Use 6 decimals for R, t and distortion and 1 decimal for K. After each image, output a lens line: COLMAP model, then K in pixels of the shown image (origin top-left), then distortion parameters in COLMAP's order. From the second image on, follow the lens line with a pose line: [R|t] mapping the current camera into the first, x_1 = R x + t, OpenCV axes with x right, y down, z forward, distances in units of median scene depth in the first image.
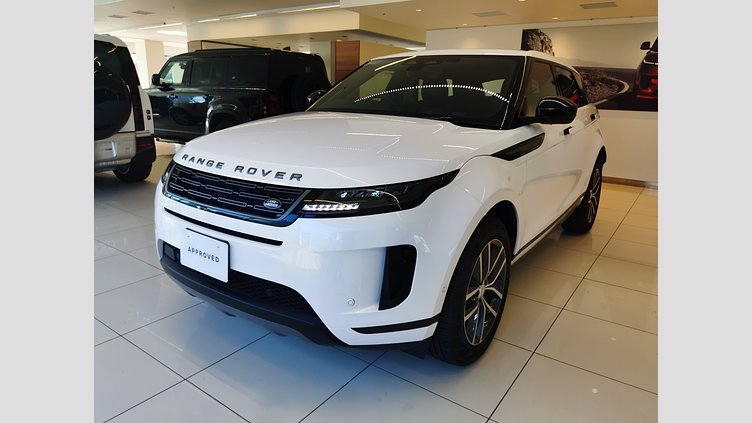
lens RADIAL K [[452.1, 0, 374.9], [0, 452.1, 207.9], [0, 0, 1]] dist [-0.003216, -0.013692]
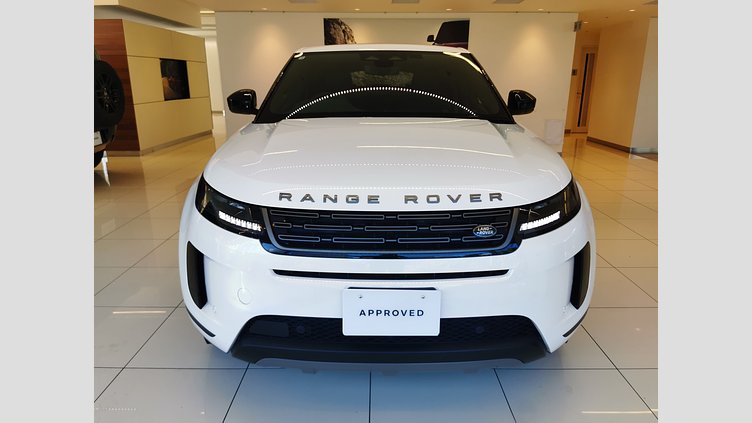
lens RADIAL K [[452.1, 0, 377.5], [0, 452.1, 213.5], [0, 0, 1]] dist [-0.003216, -0.013692]
pose [[0.803296, -0.186960, 0.565474, -0.782643], [0.160316, 0.982285, 0.097029, -0.143490], [-0.573598, 0.012712, 0.819039, 0.347580]]
